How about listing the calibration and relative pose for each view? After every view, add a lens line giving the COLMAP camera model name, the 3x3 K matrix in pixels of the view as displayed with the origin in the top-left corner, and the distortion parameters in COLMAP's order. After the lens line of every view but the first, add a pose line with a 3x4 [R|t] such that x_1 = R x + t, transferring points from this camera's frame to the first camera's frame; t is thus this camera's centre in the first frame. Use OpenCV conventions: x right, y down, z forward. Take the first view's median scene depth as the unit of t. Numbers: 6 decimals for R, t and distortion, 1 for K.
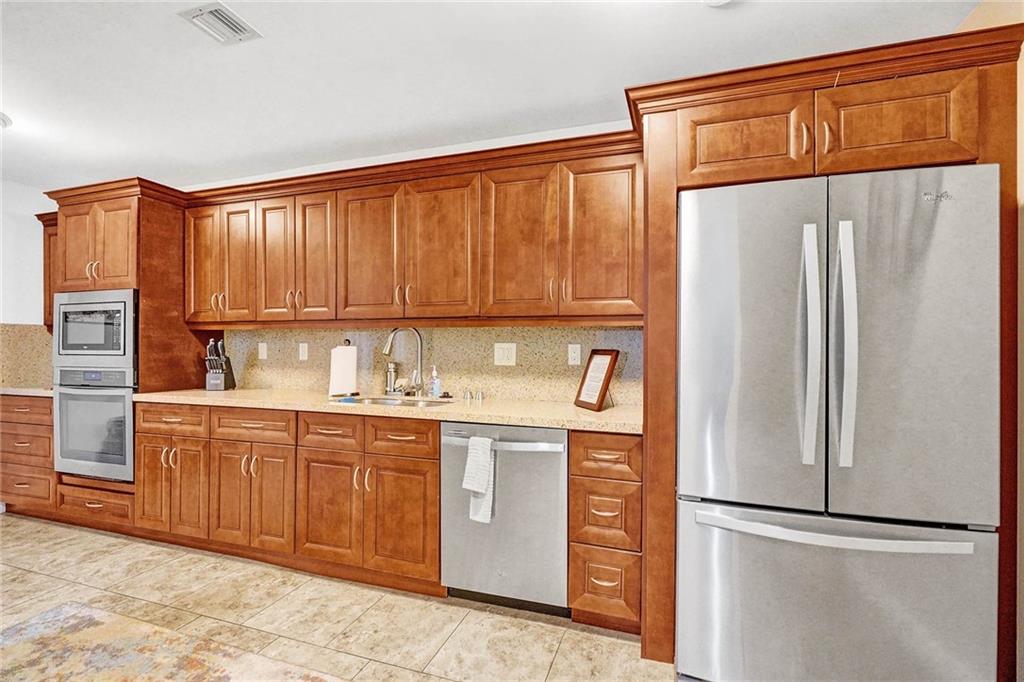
lens RADIAL K [[484.1, 0, 512.0], [0, 484.1, 341.0], [0, 0, 1]] dist [0.002352, 0.000491]
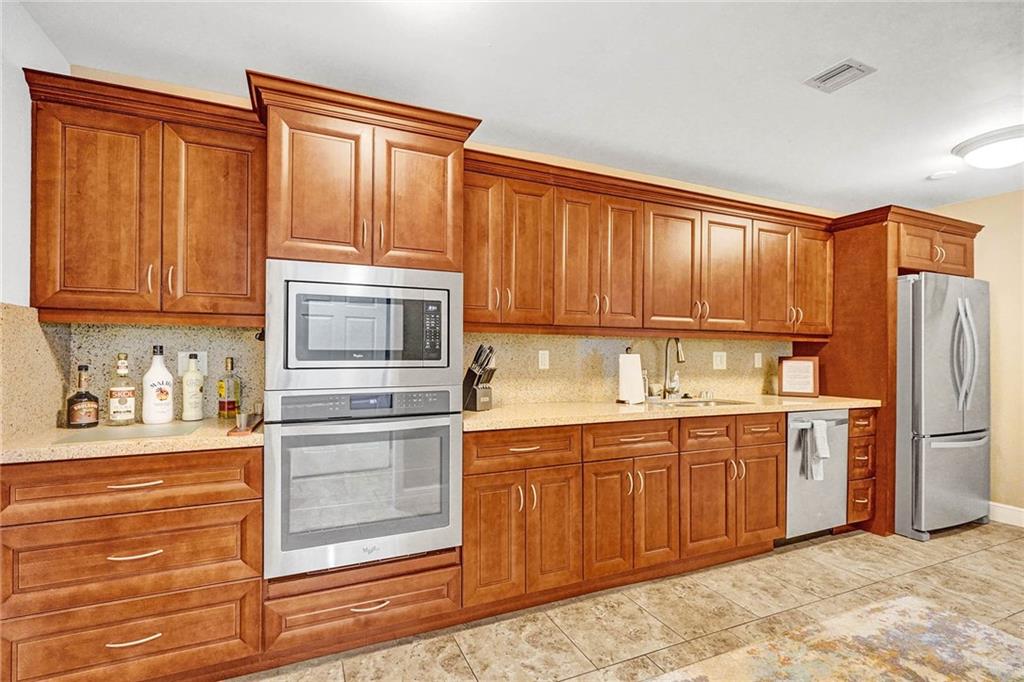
lens RADIAL K [[484.1, 0, 512.0], [0, 484.1, 341.0], [0, 0, 1]] dist [0.002352, 0.000491]
pose [[0.720112, 0.017835, 0.693628, -1.355645], [-0.013381, 0.999841, -0.011817, -0.001288], [-0.693729, -0.000772, 0.720236, 0.489304]]
